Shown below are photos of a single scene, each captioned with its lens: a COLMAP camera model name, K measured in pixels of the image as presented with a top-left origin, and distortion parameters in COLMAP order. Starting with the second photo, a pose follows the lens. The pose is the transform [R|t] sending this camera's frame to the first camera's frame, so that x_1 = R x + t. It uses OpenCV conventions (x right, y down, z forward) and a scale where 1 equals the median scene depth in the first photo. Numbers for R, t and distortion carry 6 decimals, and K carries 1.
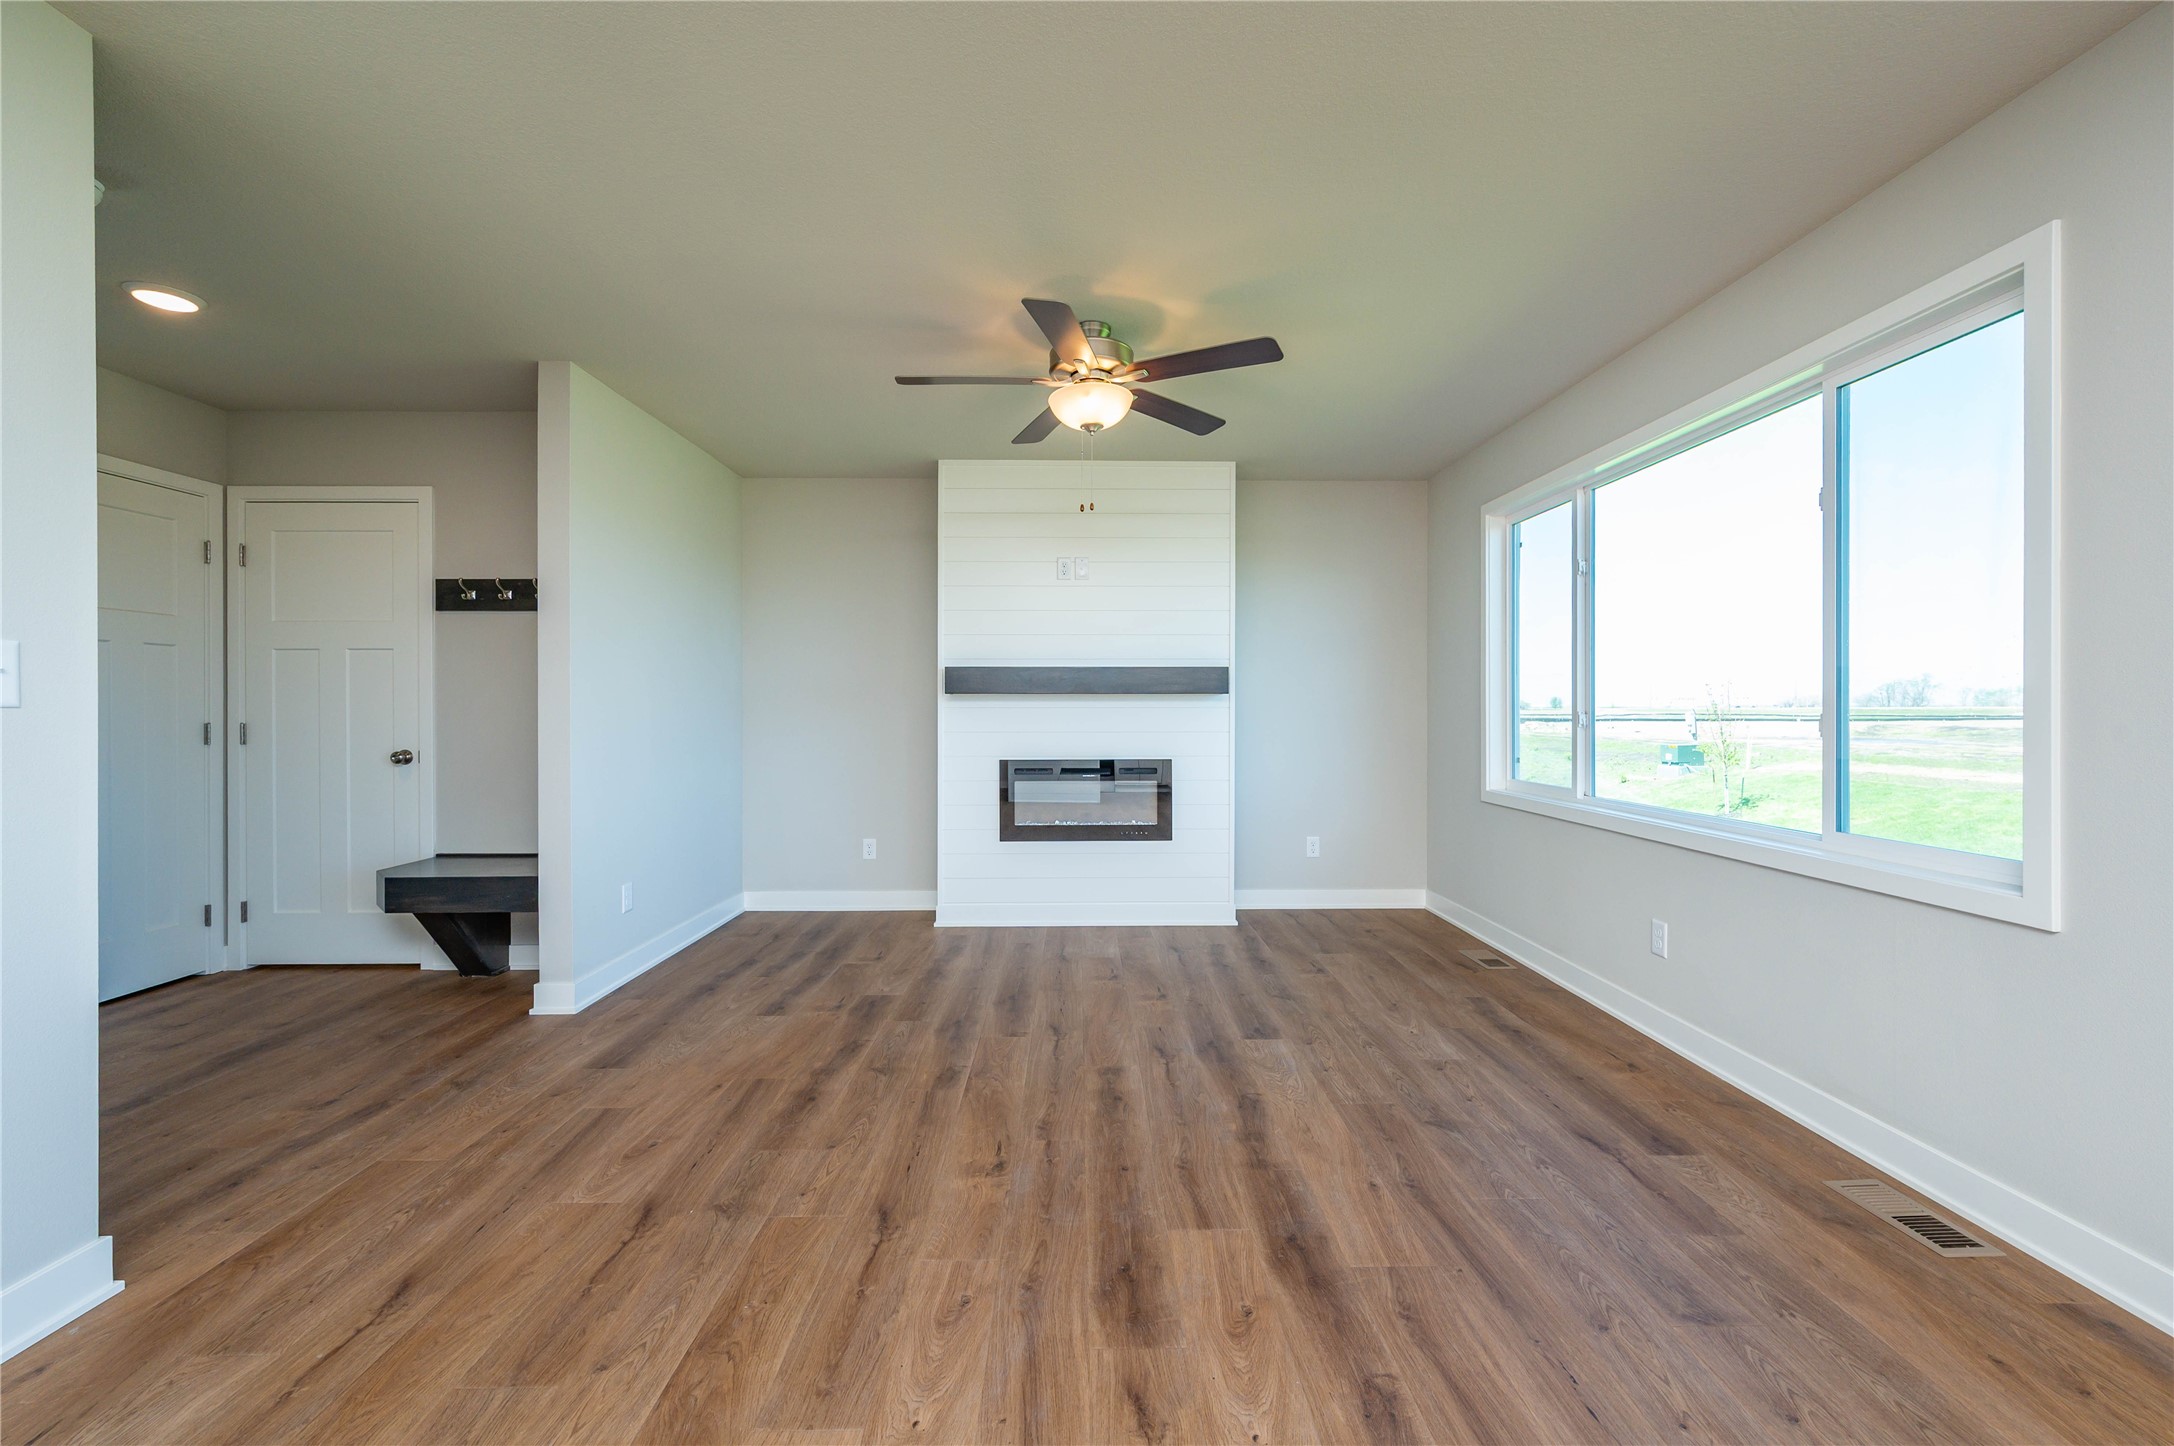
lens RADIAL K [[864.1, 0, 1088.5], [0, 864.1, 714.2], [0, 0, 1]] dist [-0.001728, 0.000347]
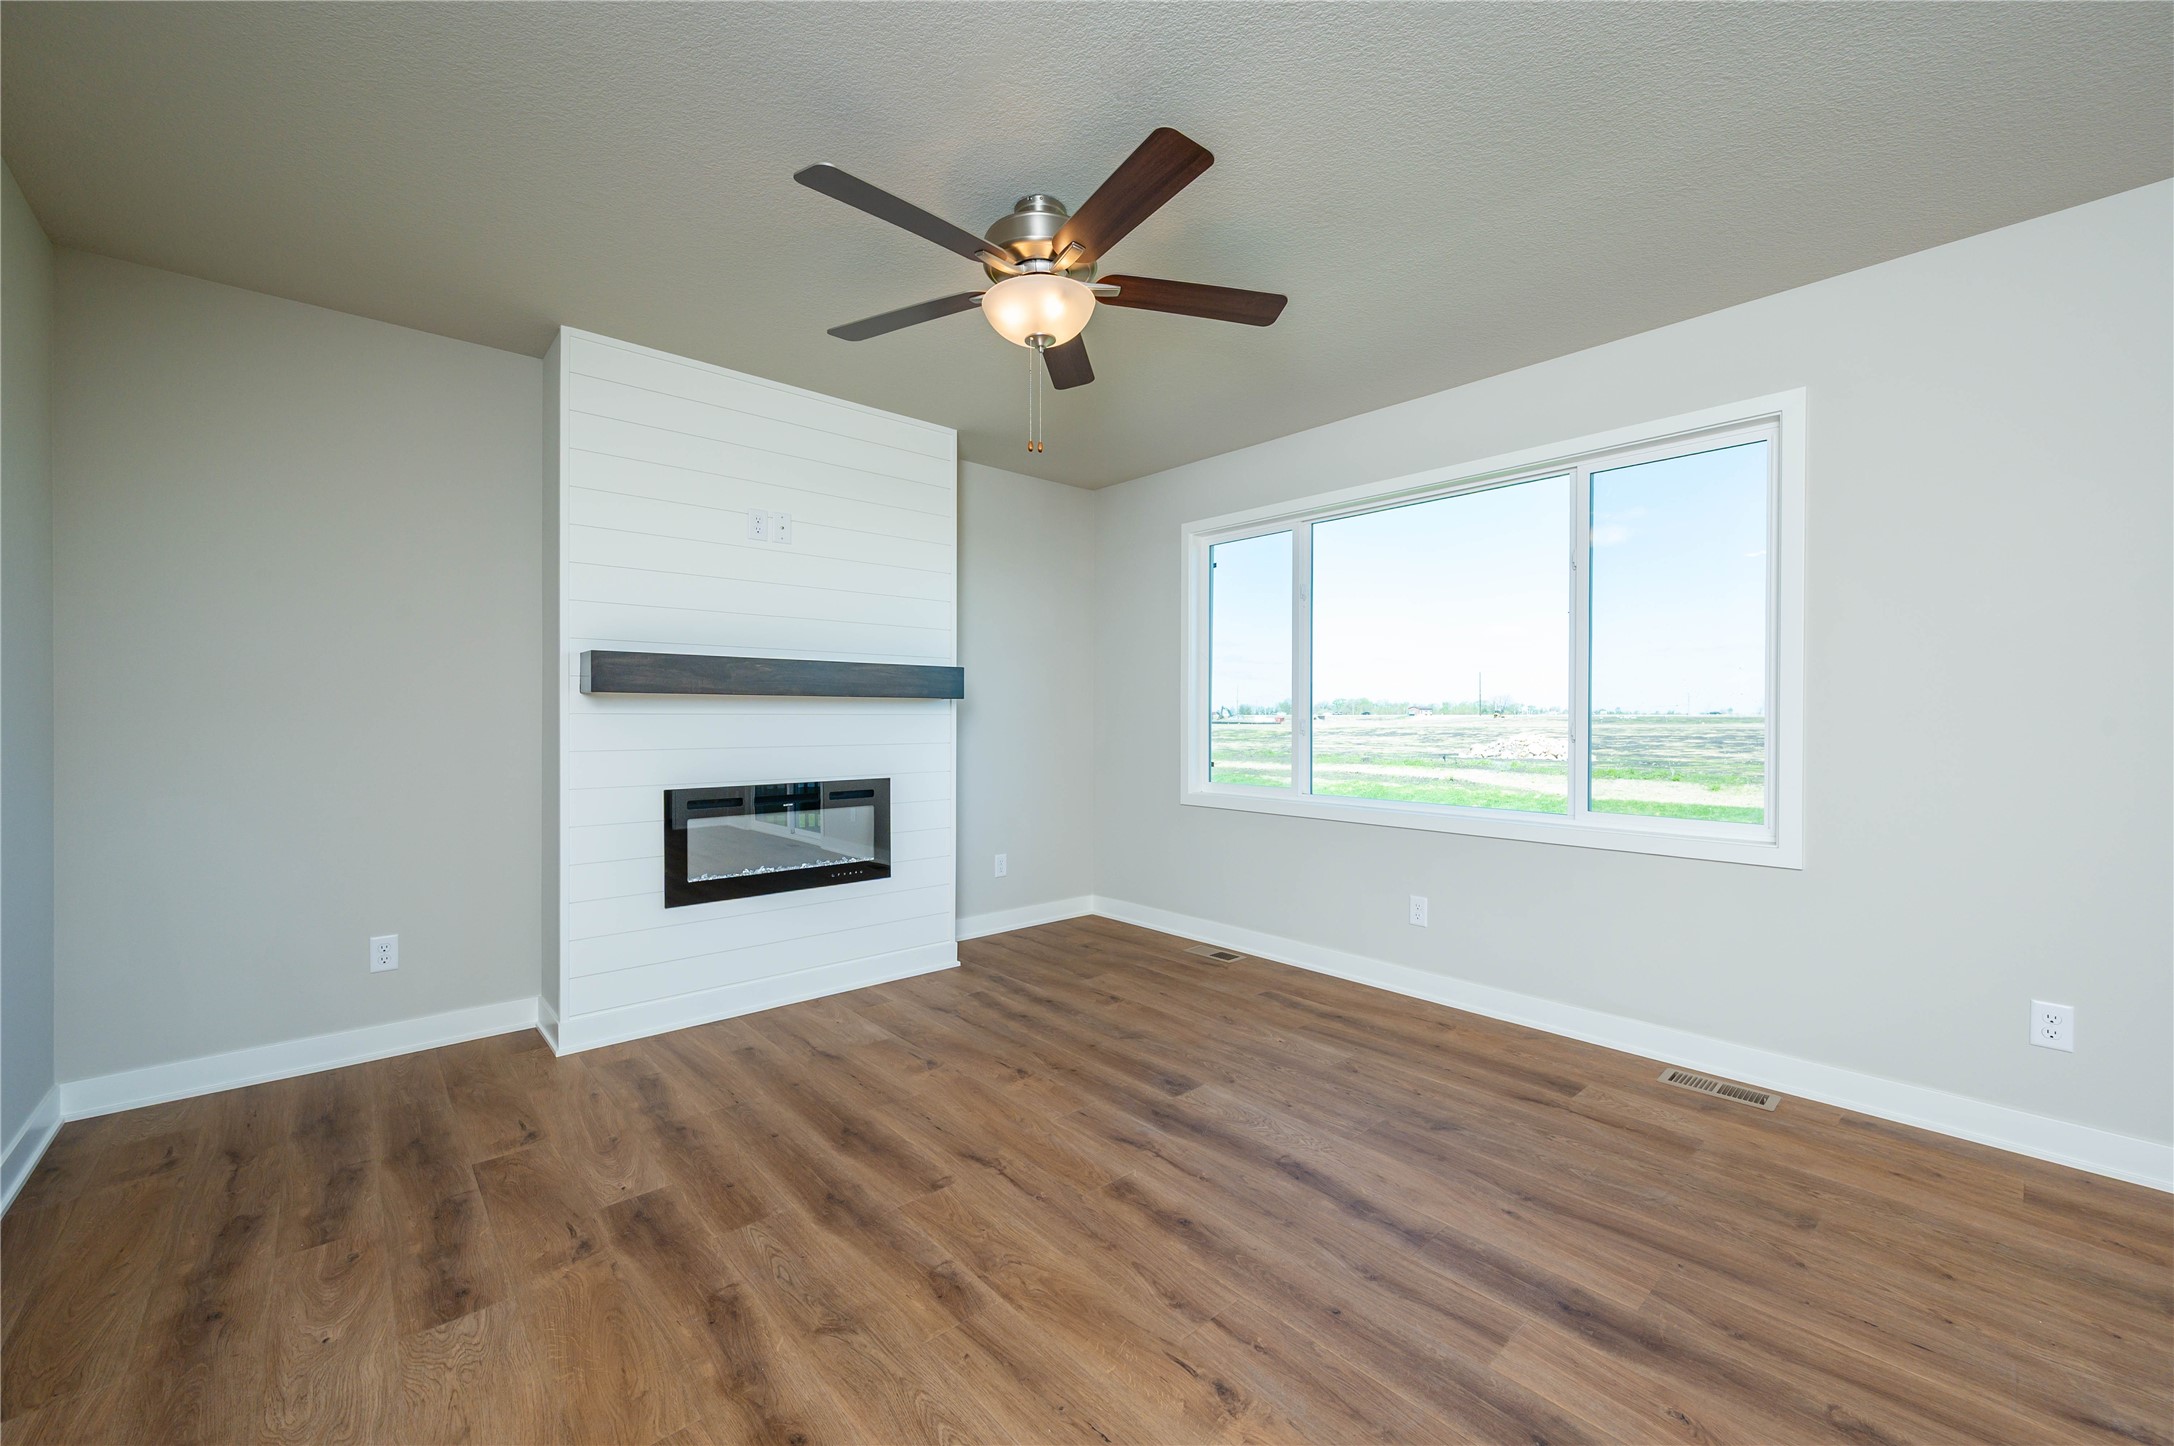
lens RADIAL K [[858.8, 0, 1087.0], [0, 858.8, 723.0], [0, 0, 1]] dist [-0.001532, -0.000075]
pose [[0.756709, -0.003226, 0.653744, -0.406617], [0.001682, 0.999994, 0.002989, -0.002443], [-0.653749, -0.001162, 0.756710, 0.365487]]
